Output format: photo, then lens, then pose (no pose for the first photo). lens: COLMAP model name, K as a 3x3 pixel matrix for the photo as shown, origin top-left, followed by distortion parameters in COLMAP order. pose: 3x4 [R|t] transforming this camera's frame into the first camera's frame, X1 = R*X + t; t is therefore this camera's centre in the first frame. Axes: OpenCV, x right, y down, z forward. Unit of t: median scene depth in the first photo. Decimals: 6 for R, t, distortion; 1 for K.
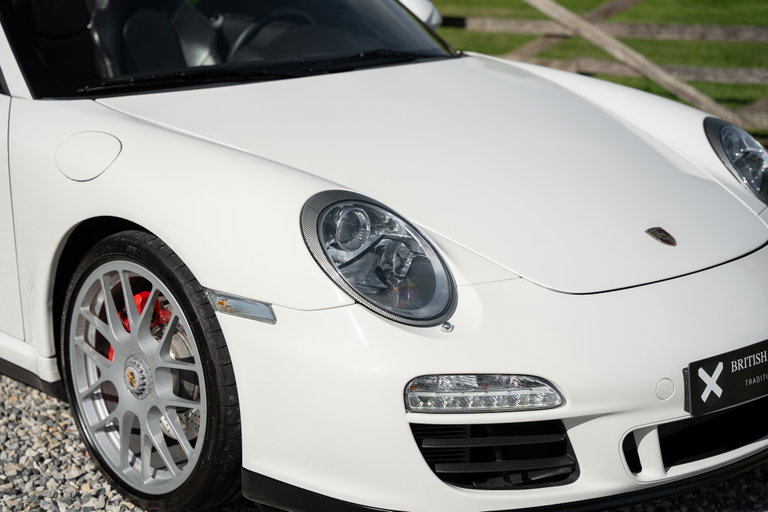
lens RADIAL K [[1436.5, 0, 384.0], [0, 1436.5, 256.0], [0, 0, 1]] dist [0.269789, -0.081584]
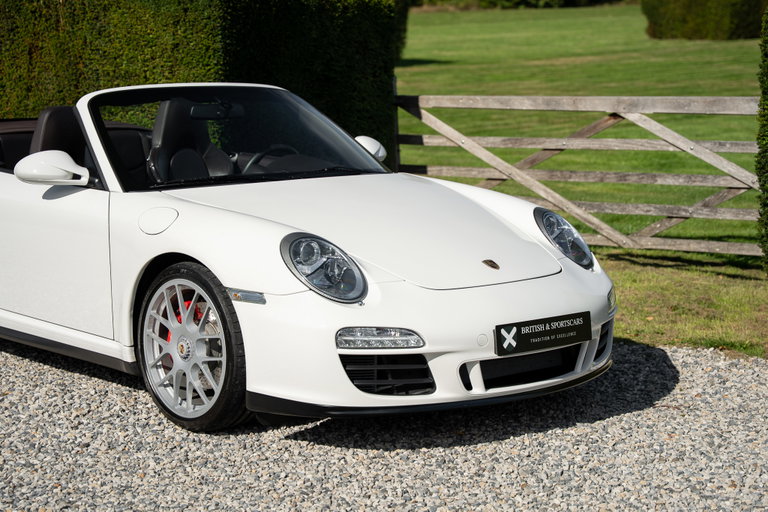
lens RADIAL K [[1373.9, 0, 428.8], [0, 1373.9, 253.6], [0, 0, 1]] dist [0.069994, 0.395239]
pose [[0.999573, 0.000084, 0.029222, 0.068628], [0.003235, 0.993533, -0.113493, 0.159629], [-0.029043, 0.113539, 0.993109, -0.630048]]
